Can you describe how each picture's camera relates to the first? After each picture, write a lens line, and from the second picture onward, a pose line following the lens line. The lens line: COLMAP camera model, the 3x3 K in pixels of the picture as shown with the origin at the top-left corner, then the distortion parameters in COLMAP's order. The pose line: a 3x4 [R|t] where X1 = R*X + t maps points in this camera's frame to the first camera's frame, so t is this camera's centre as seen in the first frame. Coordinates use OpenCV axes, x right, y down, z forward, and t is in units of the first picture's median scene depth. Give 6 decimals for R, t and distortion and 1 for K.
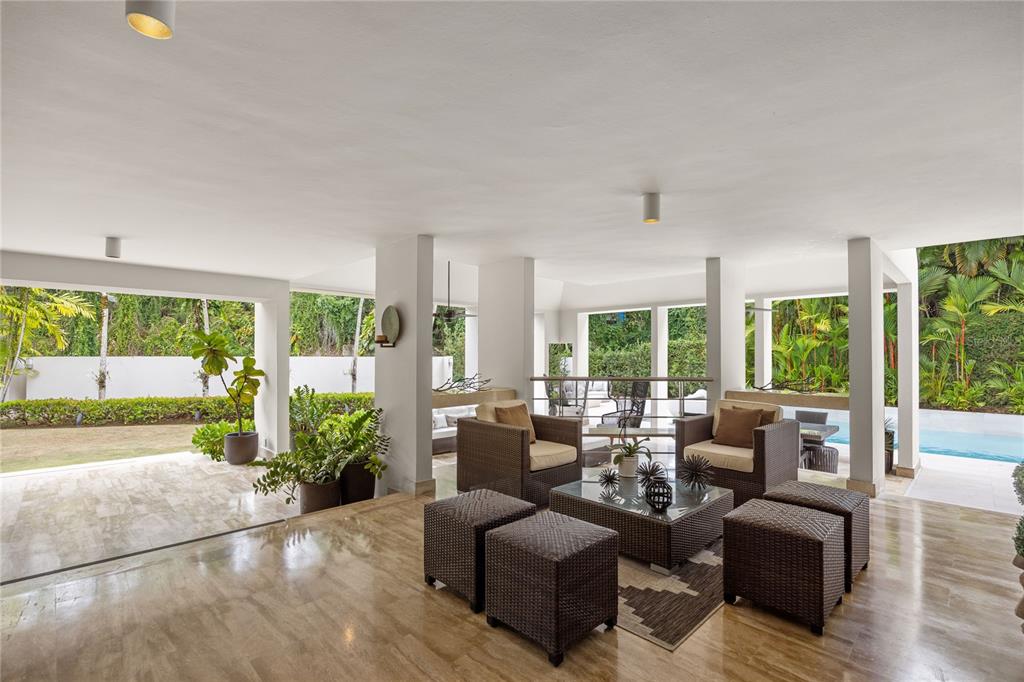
lens RADIAL K [[481.5, 0, 513.5], [0, 481.5, 346.8], [0, 0, 1]] dist [-0.009057, -0.000308]
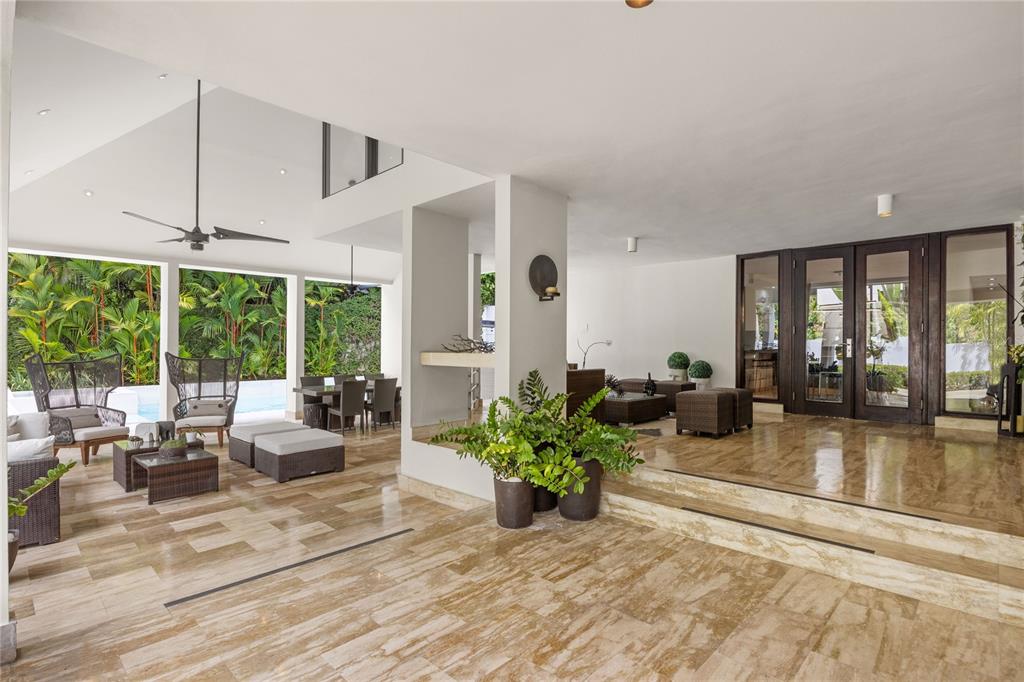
lens RADIAL K [[508.9, 0, 520.1], [0, 508.9, 343.2], [0, 0, 1]] dist [-0.013479, 0.000387]
pose [[-0.062218, 0.000933, 0.998062, -1.076209], [-0.016412, 0.999863, -0.001957, 0.074935], [-0.997928, -0.016502, -0.062194, 0.972327]]
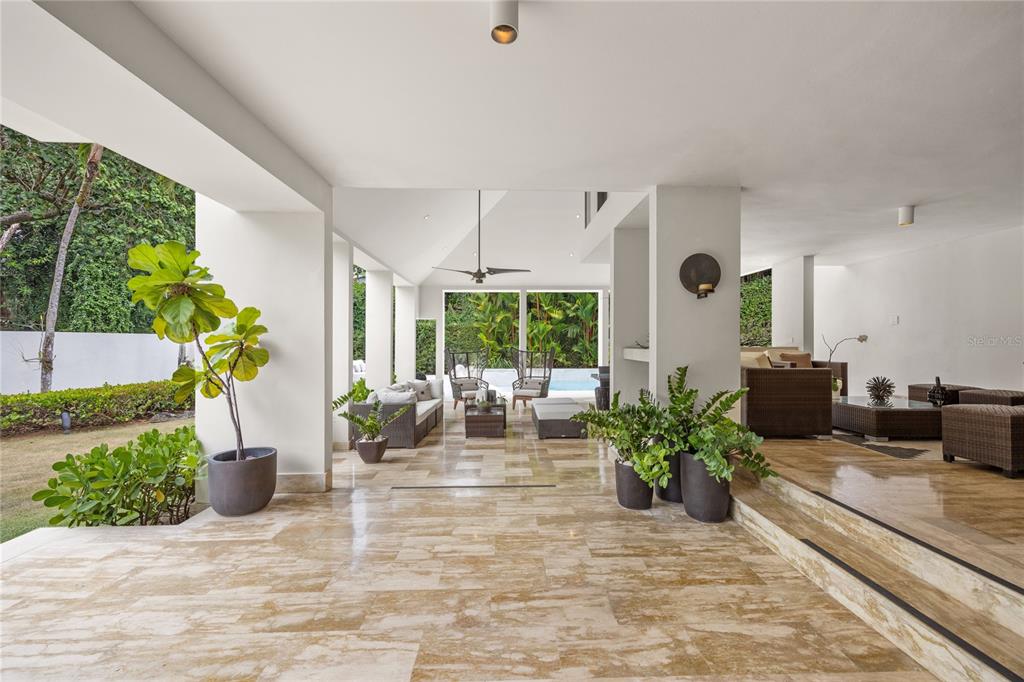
lens RADIAL K [[416.7, 0, 516.3], [0, 416.7, 339.5], [0, 0, 1]] dist [0.003507, -0.000105]
pose [[0.665509, 0.000915, 0.746390, -0.966842], [-0.007180, 0.999961, 0.005176, 0.070511], [-0.746356, -0.008803, 0.665489, 0.644581]]
